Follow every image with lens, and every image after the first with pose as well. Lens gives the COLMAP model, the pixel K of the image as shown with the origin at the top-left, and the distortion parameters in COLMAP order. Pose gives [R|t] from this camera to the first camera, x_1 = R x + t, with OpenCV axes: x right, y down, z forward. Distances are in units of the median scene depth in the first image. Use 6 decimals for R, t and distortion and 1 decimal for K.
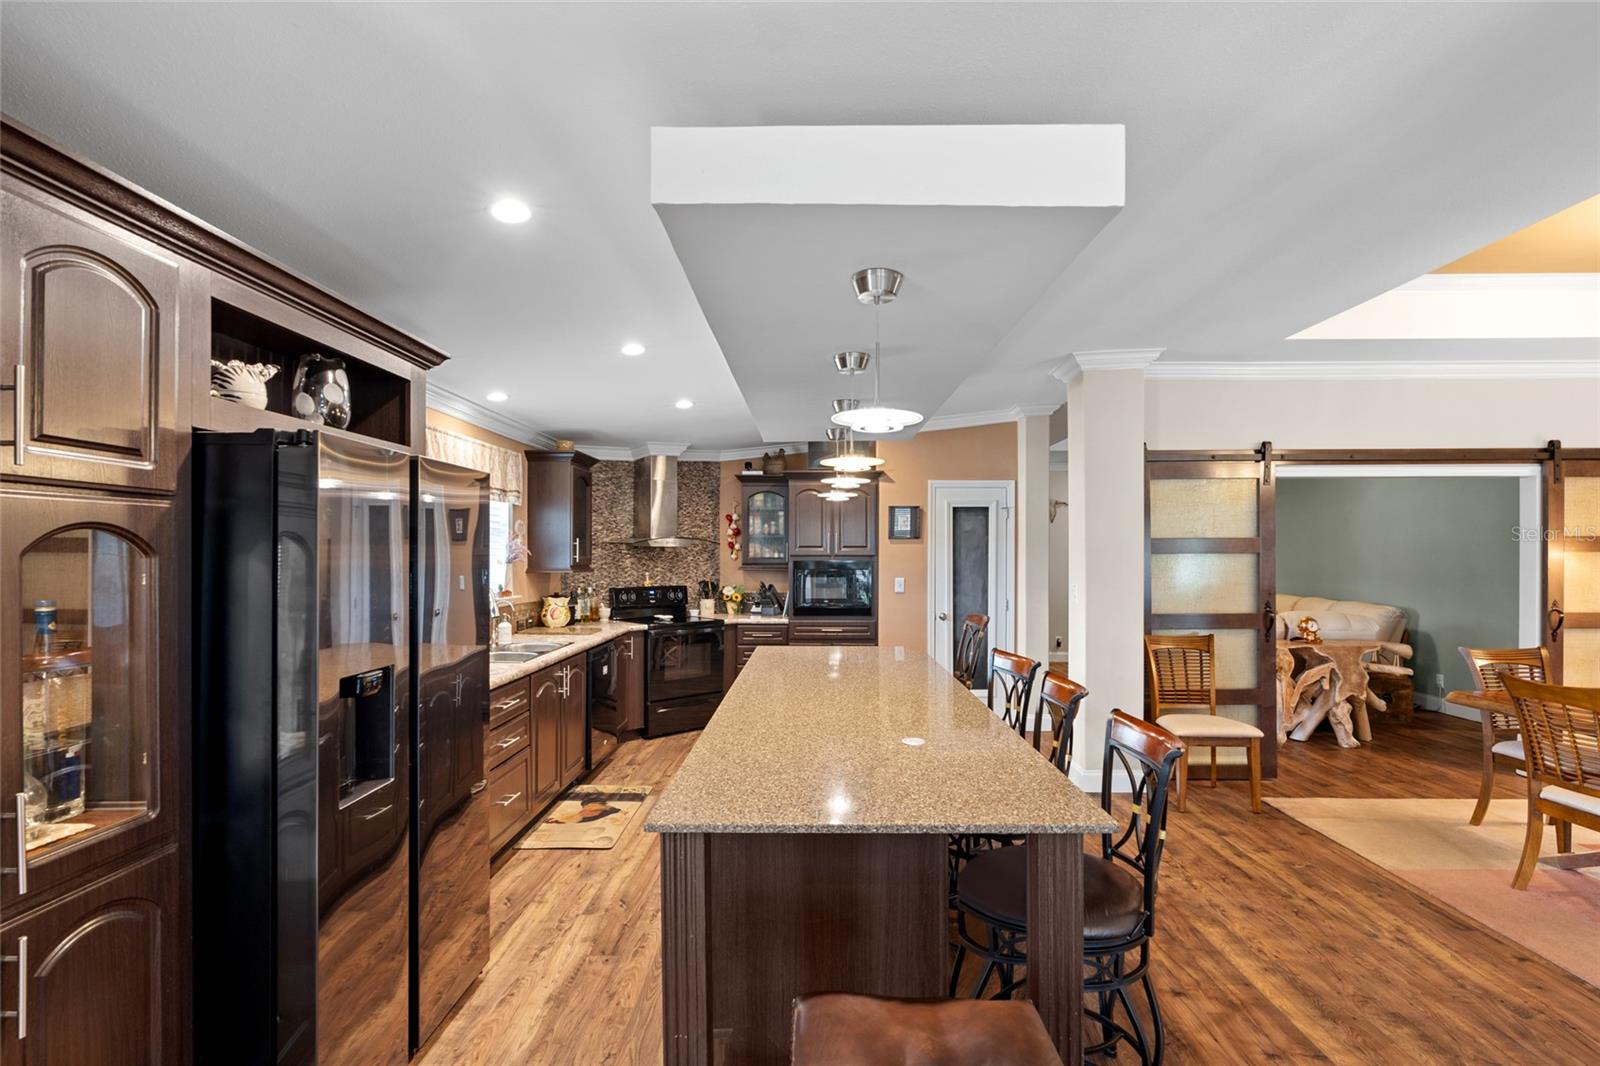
lens RADIAL K [[728.7, 0, 800.2], [0, 728.7, 555.8], [0, 0, 1]] dist [-0.010337, 0.004502]
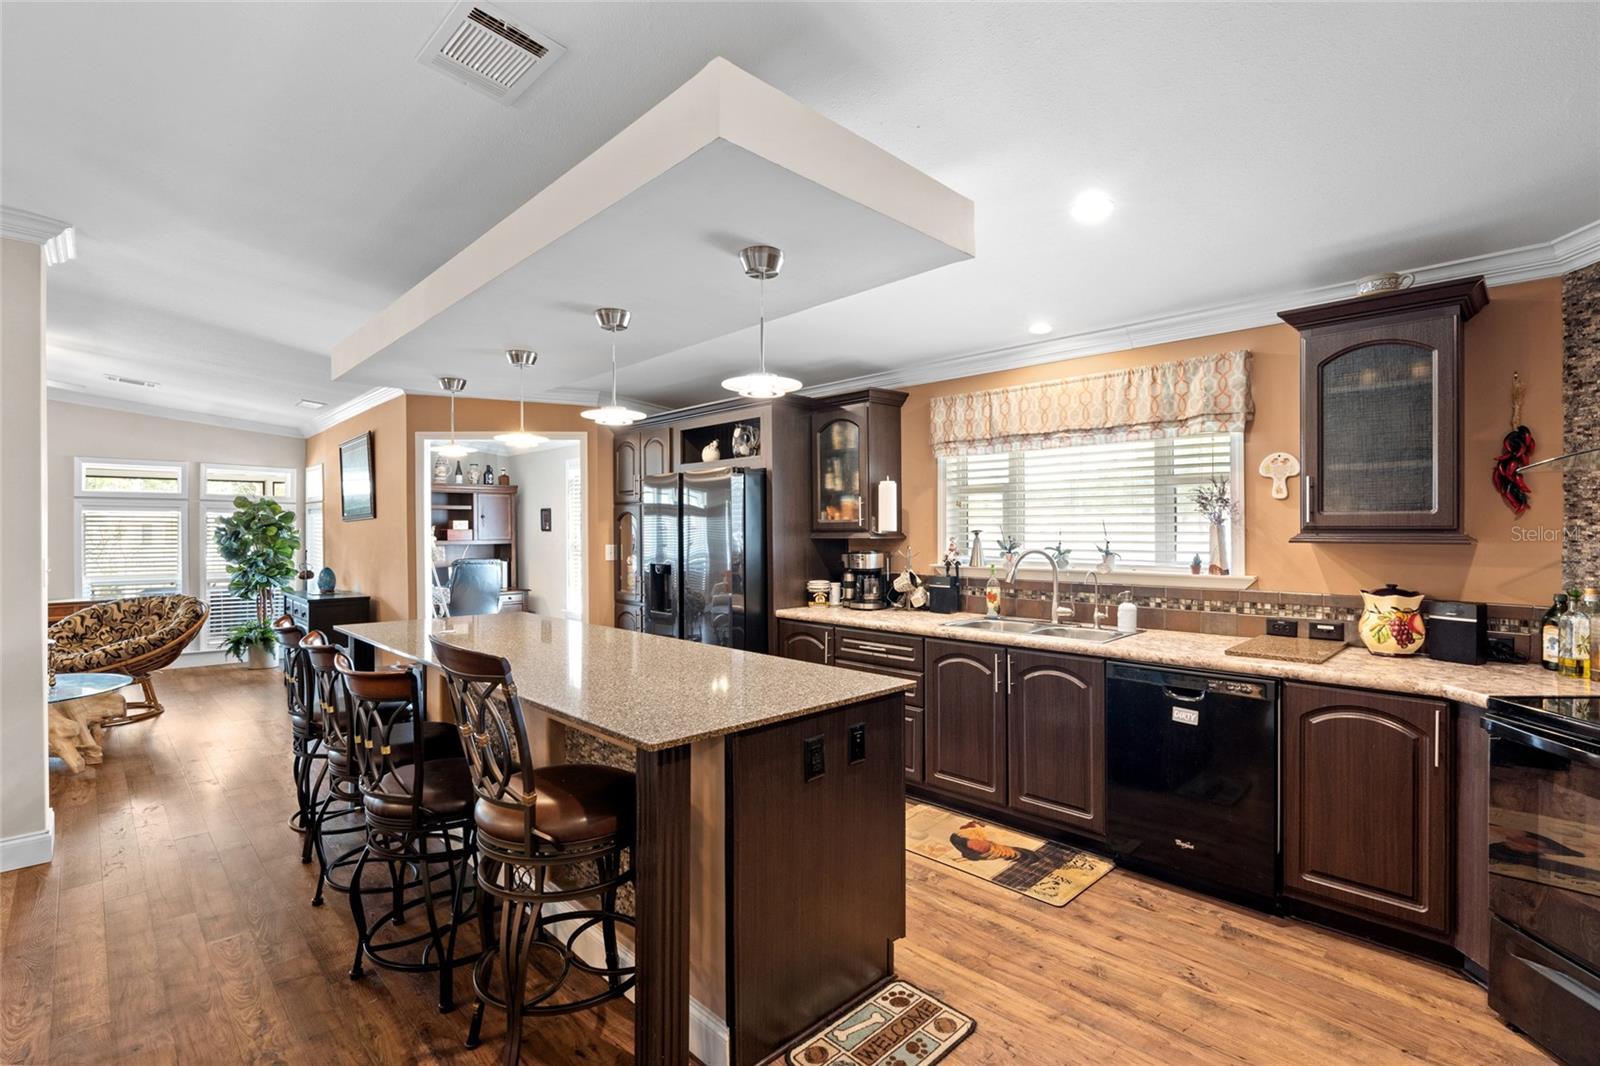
lens RADIAL K [[728.7, 0, 800.6], [0, 728.7, 539.9], [0, 0, 1]] dist [-0.010337, 0.004502]
pose [[-0.700160, 0.014595, -0.713837, 0.263204], [0.003214, 0.999845, 0.017291, 0.008974], [0.713979, 0.009812, -0.700099, 0.931974]]
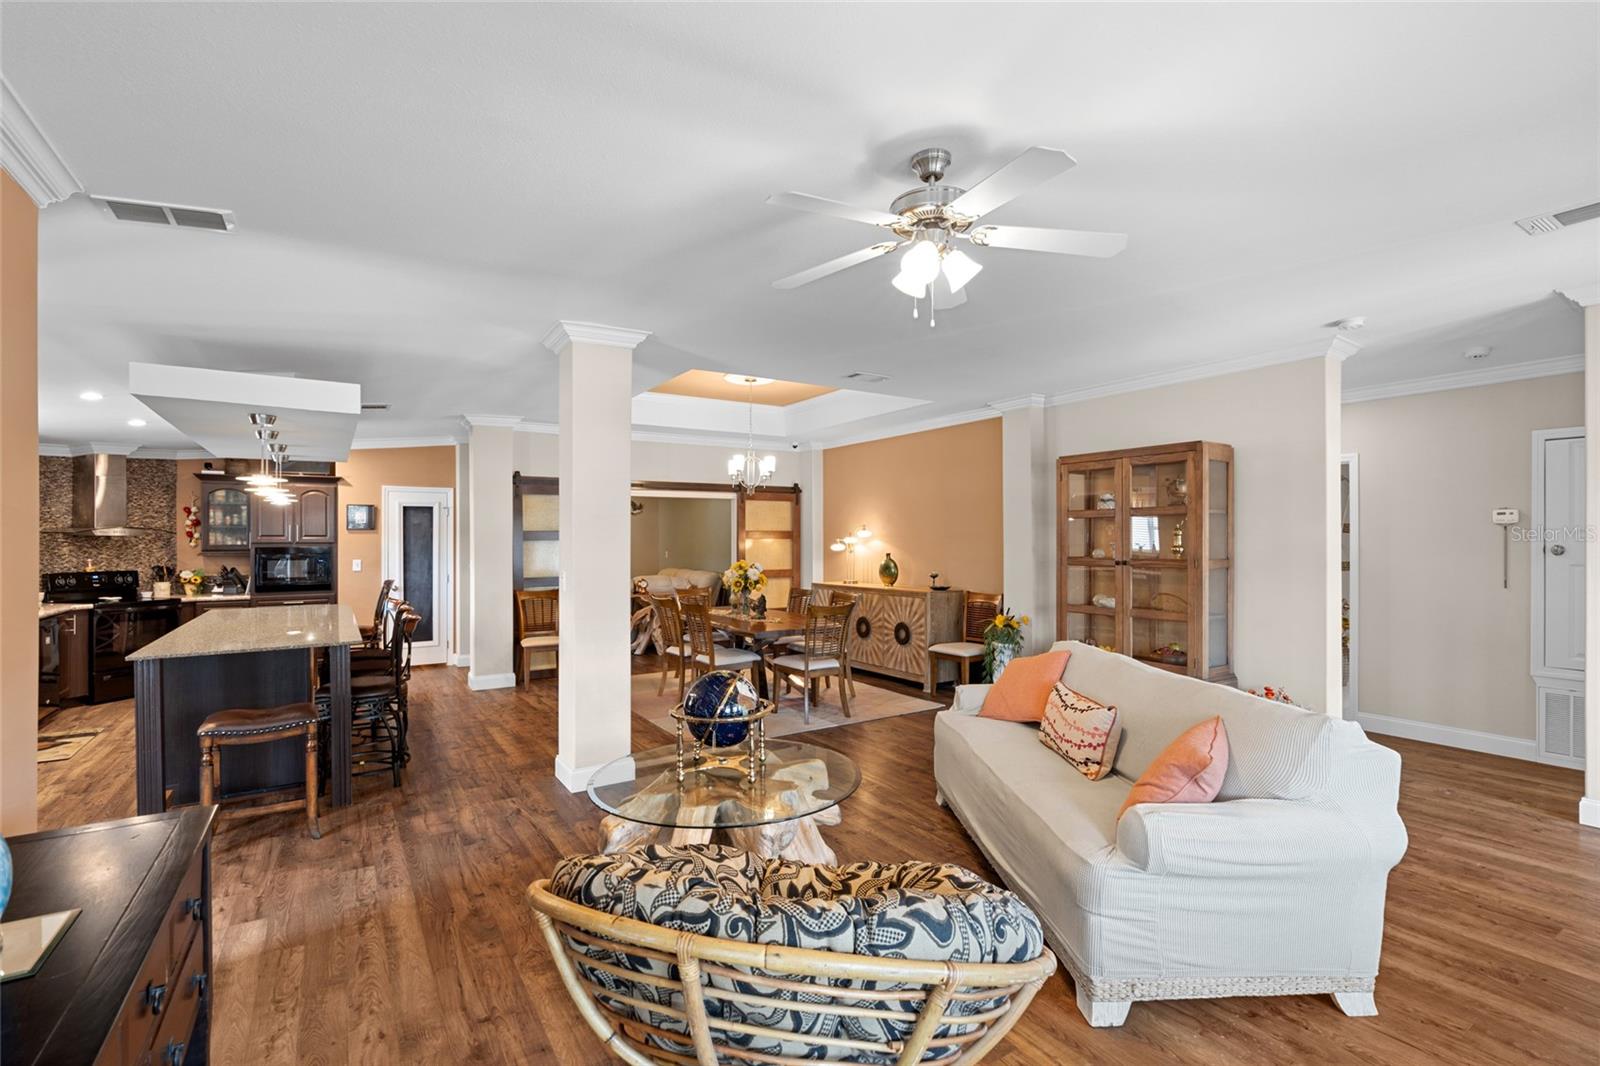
lens RADIAL K [[728.7, 0, 802.9], [0, 728.7, 540.8], [0, 0, 1]] dist [-0.010337, 0.004502]
pose [[0.827057, -0.003273, 0.562108, 0.067145], [0.005053, 0.999986, -0.001612, 0.002618], [-0.562095, 0.004174, 0.827062, -0.521772]]
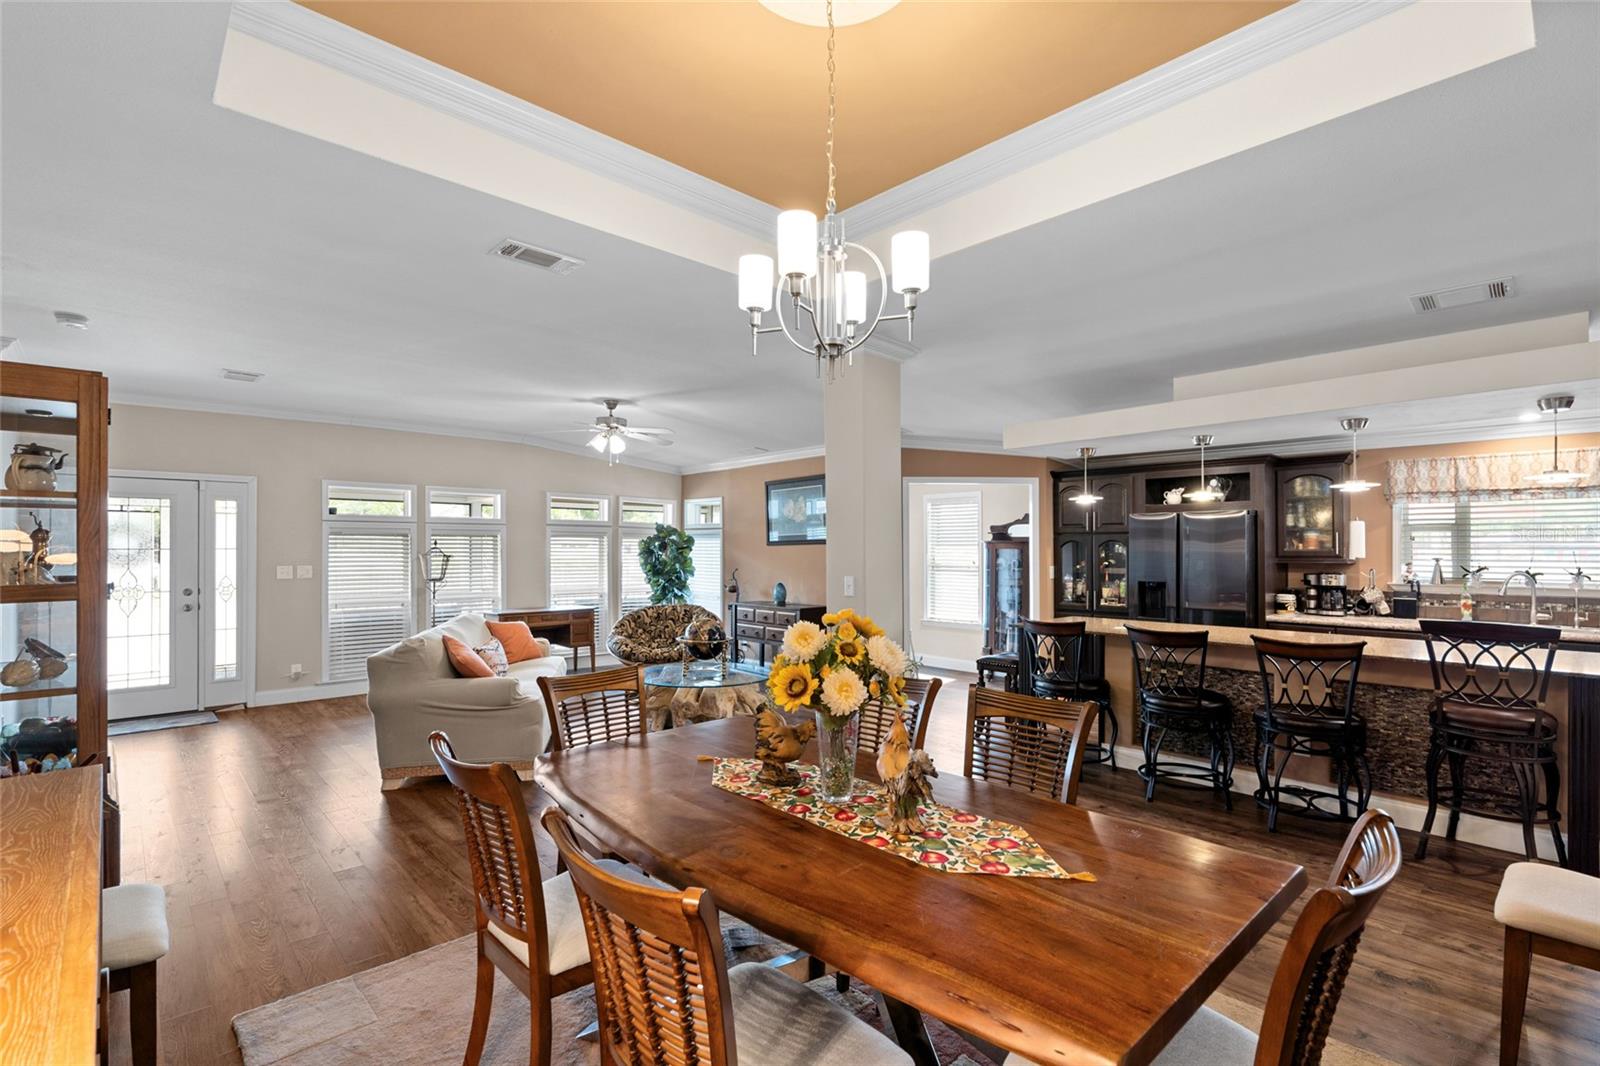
lens RADIAL K [[728.7, 0, 805.5], [0, 728.7, 546.4], [0, 0, 1]] dist [-0.010337, 0.004502]
pose [[-0.712269, -0.001000, -0.701905, 0.865262], [-0.001804, 0.999998, 0.000405, -0.001064], [0.701904, 0.001555, -0.712270, 0.674368]]
